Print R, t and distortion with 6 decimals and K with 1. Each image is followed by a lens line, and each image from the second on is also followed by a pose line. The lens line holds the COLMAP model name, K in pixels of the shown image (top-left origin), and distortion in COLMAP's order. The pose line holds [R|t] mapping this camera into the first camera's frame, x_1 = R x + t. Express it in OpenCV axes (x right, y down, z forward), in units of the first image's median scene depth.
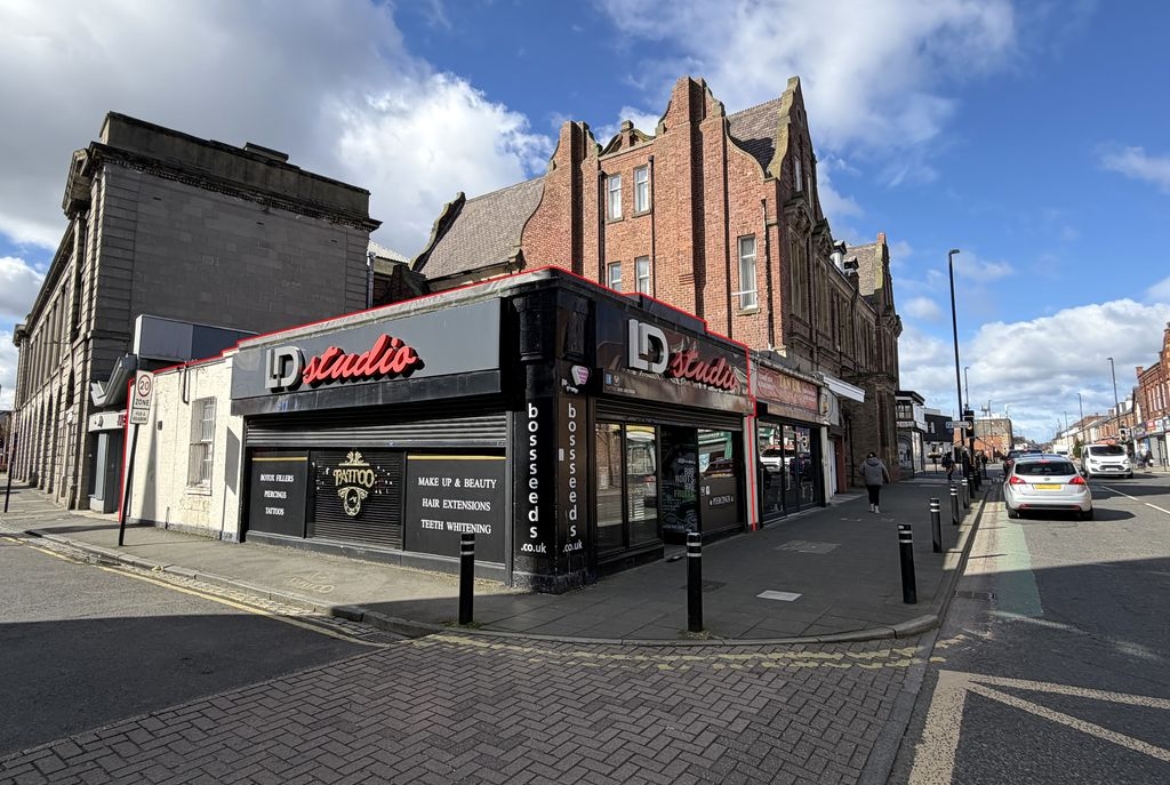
lens RADIAL K [[564.7, 0, 585.4], [0, 564.7, 396.3], [0, 0, 1]] dist [0.002055, -0.000064]
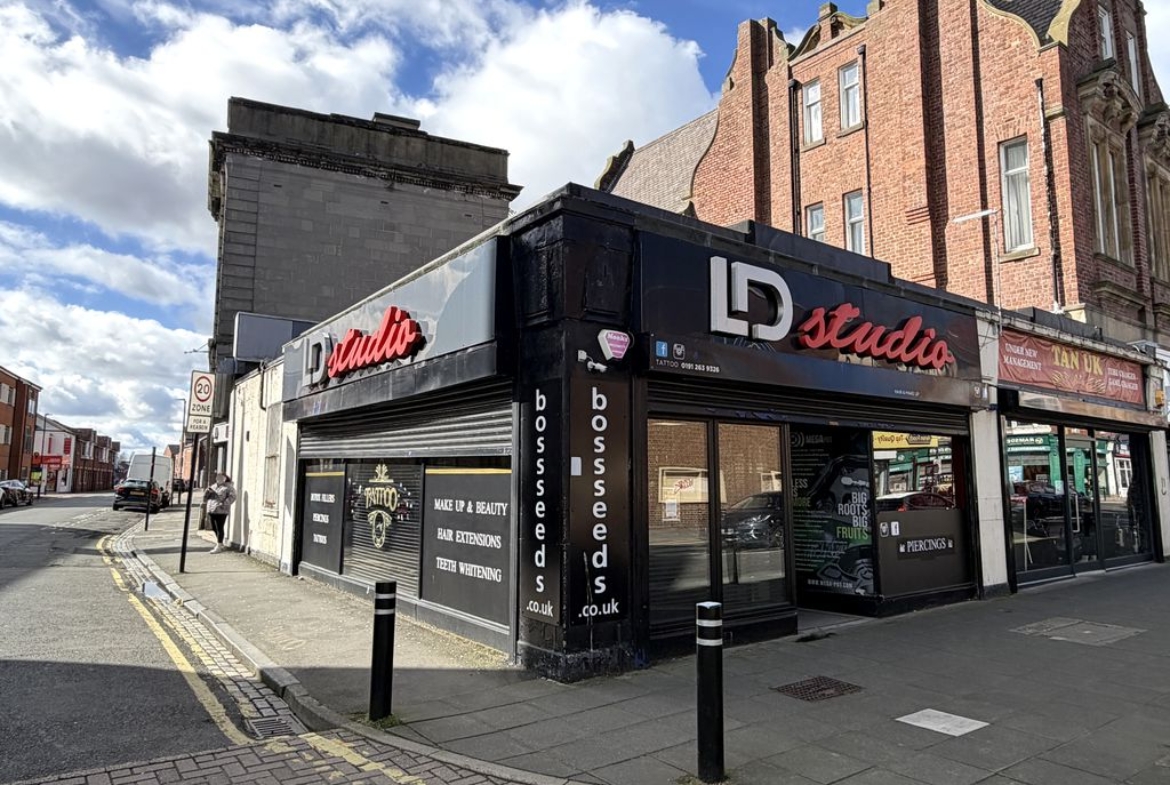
lens RADIAL K [[729.7, 0, 584.0], [0, 729.7, 390.6], [0, 0, 1]] dist [-0.001384, 0.001598]
pose [[0.954098, -0.026984, -0.298278, 0.115924], [0.023129, 0.999597, -0.016449, 0.016058], [0.298602, 0.008795, 0.954337, 0.106119]]
